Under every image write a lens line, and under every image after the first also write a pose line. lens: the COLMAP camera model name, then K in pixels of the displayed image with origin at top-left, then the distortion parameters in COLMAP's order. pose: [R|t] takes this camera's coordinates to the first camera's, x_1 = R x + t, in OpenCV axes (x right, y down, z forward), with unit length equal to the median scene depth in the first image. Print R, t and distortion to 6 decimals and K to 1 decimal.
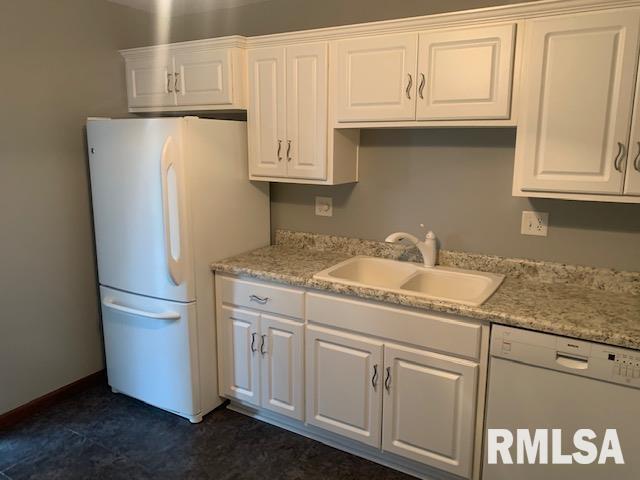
lens RADIAL K [[493.9, 0, 314.7], [0, 493.9, 230.5], [0, 0, 1]] dist [0.097338, -0.117605]
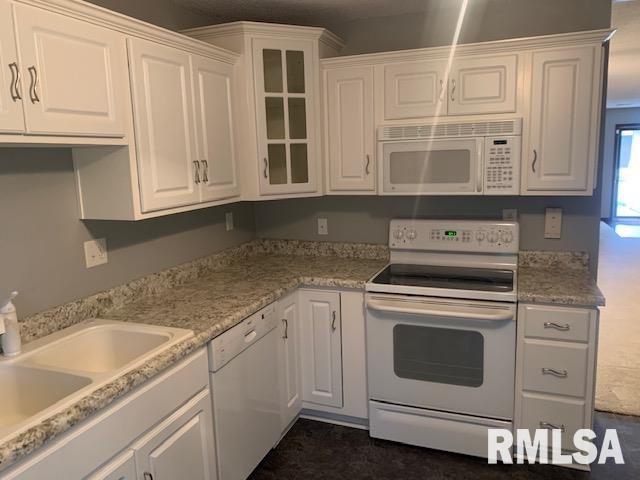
lens RADIAL K [[493.9, 0, 314.7], [0, 493.9, 230.5], [0, 0, 1]] dist [0.097338, -0.117605]
pose [[-0.163455, -0.146686, 0.975585, -0.483161], [0.211882, 0.960589, 0.179932, -0.125374], [-0.963529, 0.236120, -0.125932, 0.678852]]
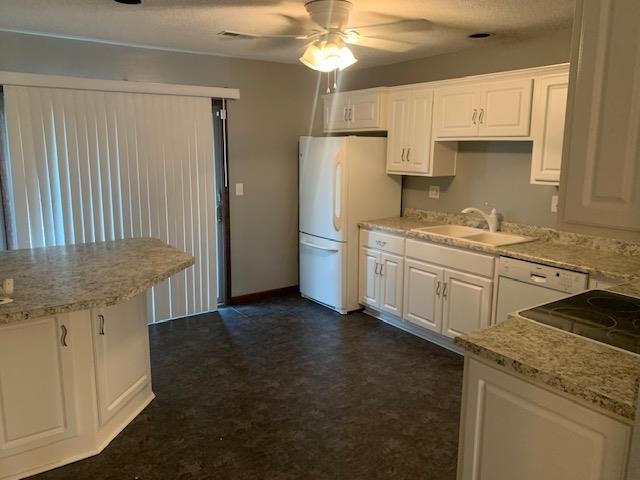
lens RADIAL K [[493.9, 0, 314.7], [0, 493.9, 230.5], [0, 0, 1]] dist [0.097338, -0.117605]
pose [[0.912839, 0.072321, -0.401864, 0.353999], [-0.079537, 0.996831, -0.001276, 0.116740], [0.400499, 0.033127, 0.915698, -0.632509]]
